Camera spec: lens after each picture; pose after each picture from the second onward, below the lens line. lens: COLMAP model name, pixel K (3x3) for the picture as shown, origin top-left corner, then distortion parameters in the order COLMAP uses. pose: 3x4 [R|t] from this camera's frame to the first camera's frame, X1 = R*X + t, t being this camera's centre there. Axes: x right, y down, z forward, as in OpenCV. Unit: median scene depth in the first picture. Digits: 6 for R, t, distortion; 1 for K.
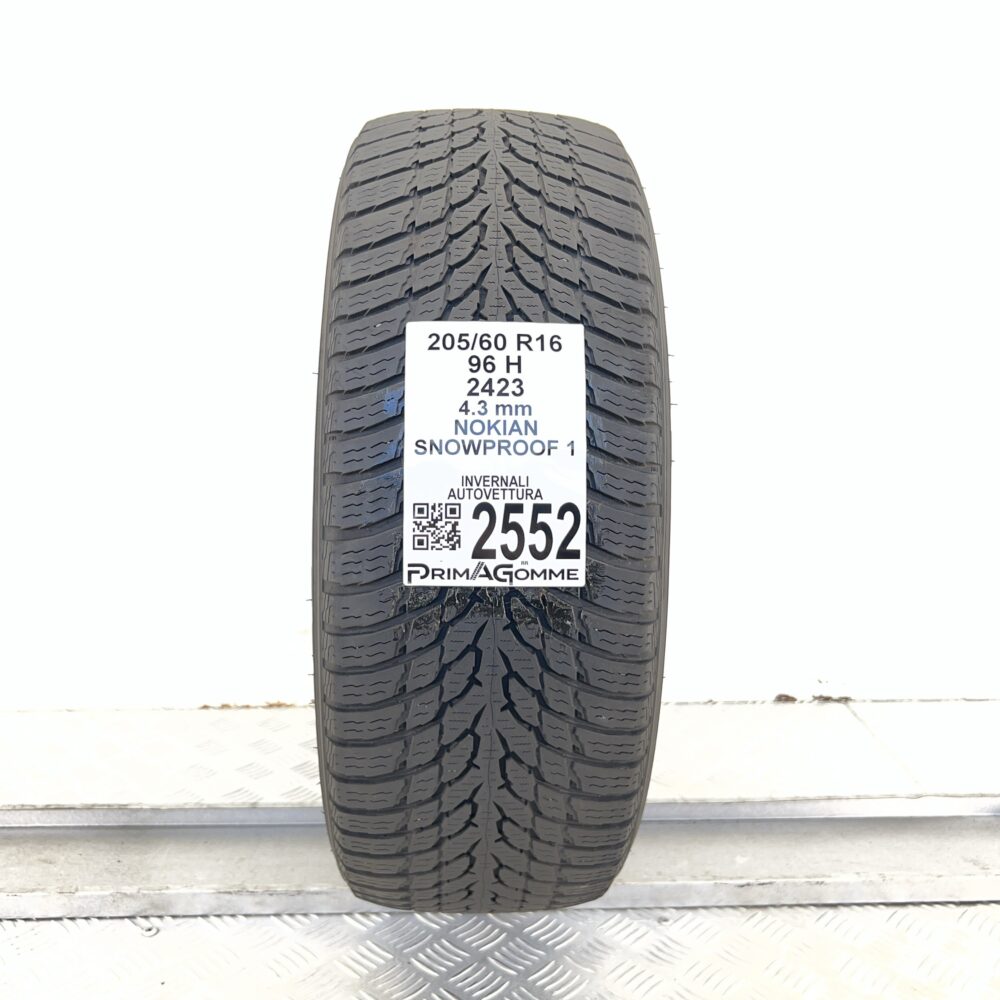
lens RADIAL K [[1052.2, 0, 504.6], [0, 1052.2, 506.6], [0, 0, 1]] dist [0.158039, -0.603188]
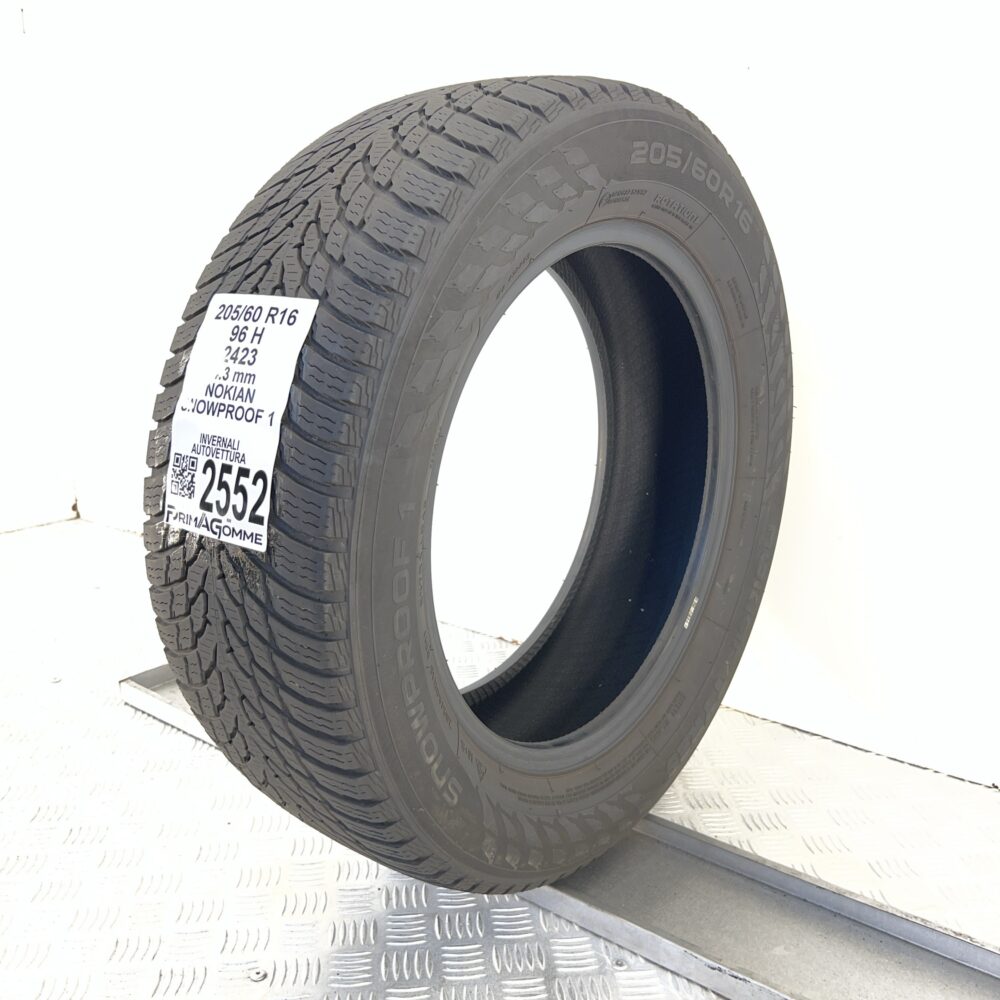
lens RADIAL K [[1052.2, 0, 504.6], [0, 1052.2, 506.6], [0, 0, 1]] dist [0.158039, -0.603188]
pose [[0.743516, 0.151430, -0.651348, 0.926467], [-0.135283, 0.987945, 0.075258, -0.079591], [0.654892, 0.032160, 0.755038, 0.365640]]
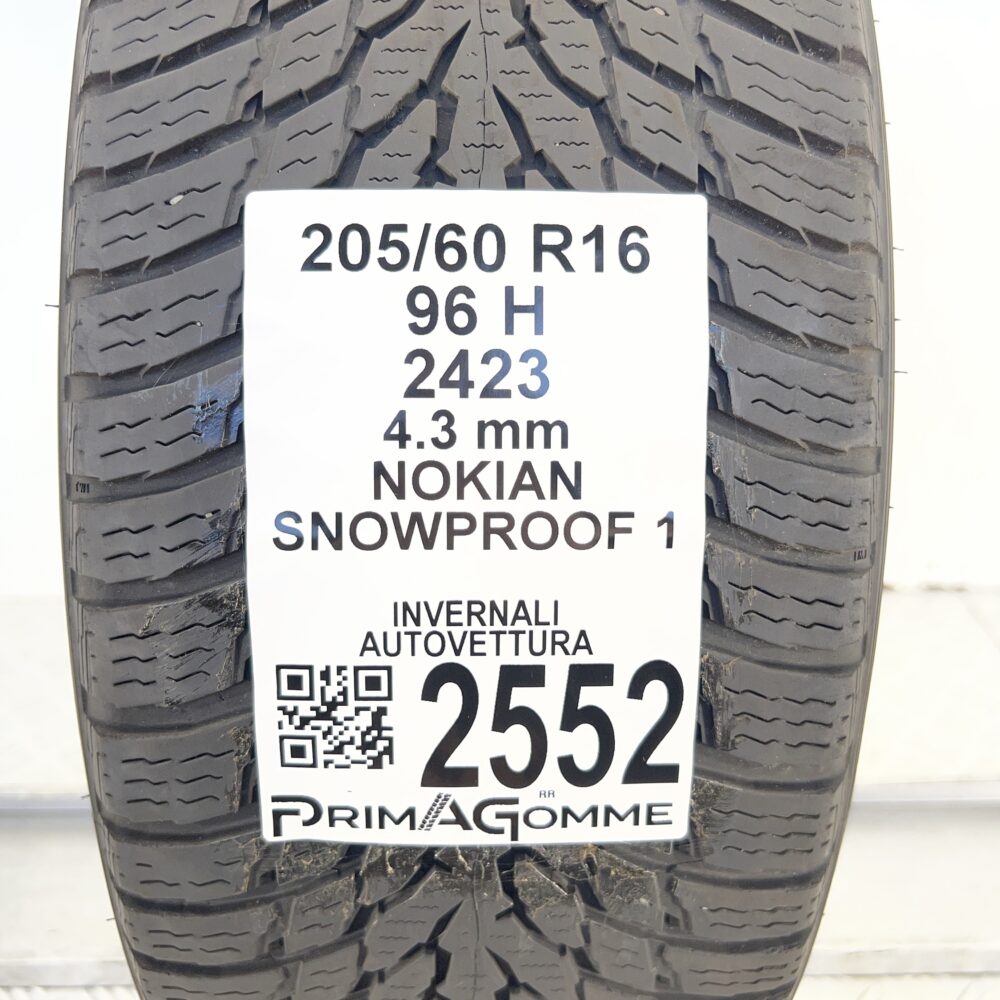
lens RADIAL K [[1052.2, 0, 504.6], [0, 1052.2, 506.6], [0, 0, 1]] dist [0.158039, -0.603188]
pose [[0.999792, 0.006209, -0.019437, 0.009561], [-0.001106, 0.967673, 0.252207, -0.164891], [0.020375, -0.252133, 0.967478, 0.614027]]
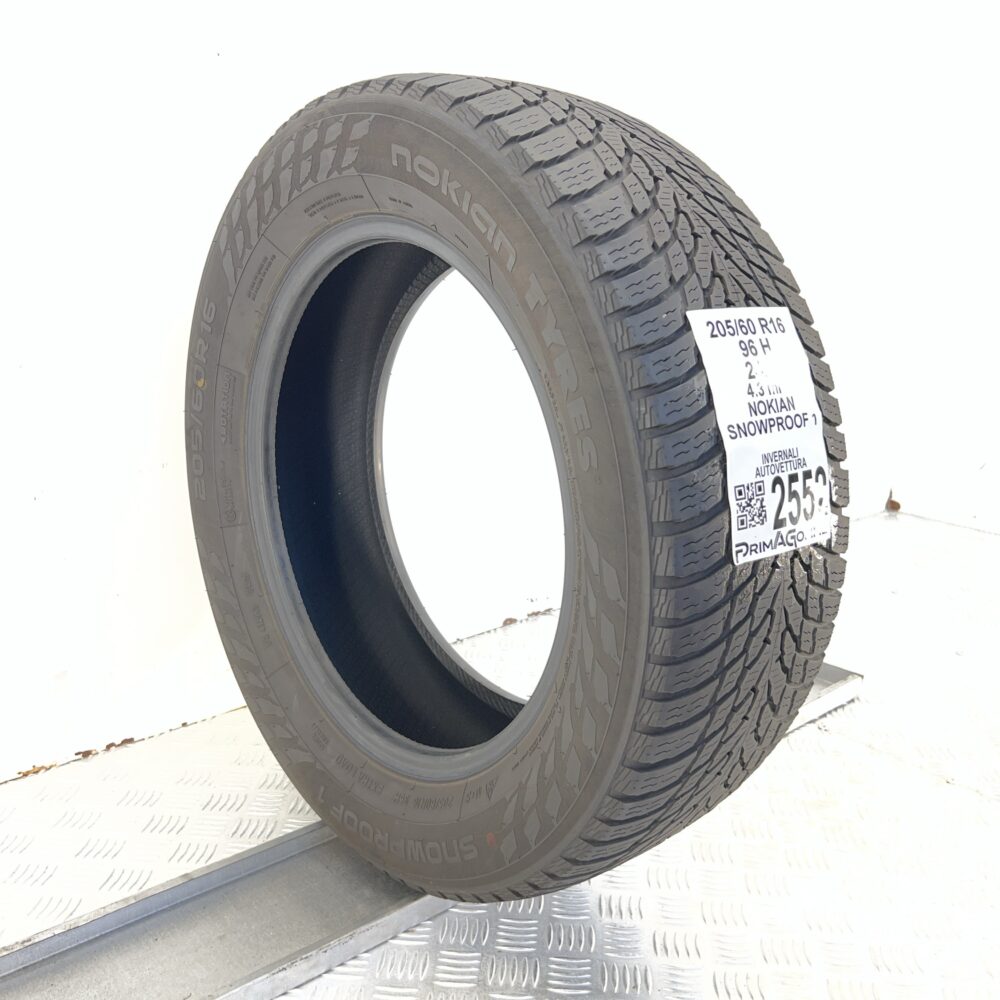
lens RADIAL K [[1010.1, 0, 500.0], [0, 1010.1, 500.0], [0, 0, 1]] dist [0.140796, -0.283687]
pose [[0.781725, -0.148549, 0.605673, -0.871583], [0.118494, 0.988904, 0.089604, -0.106528], [-0.612263, 0.001723, 0.790652, 0.343948]]
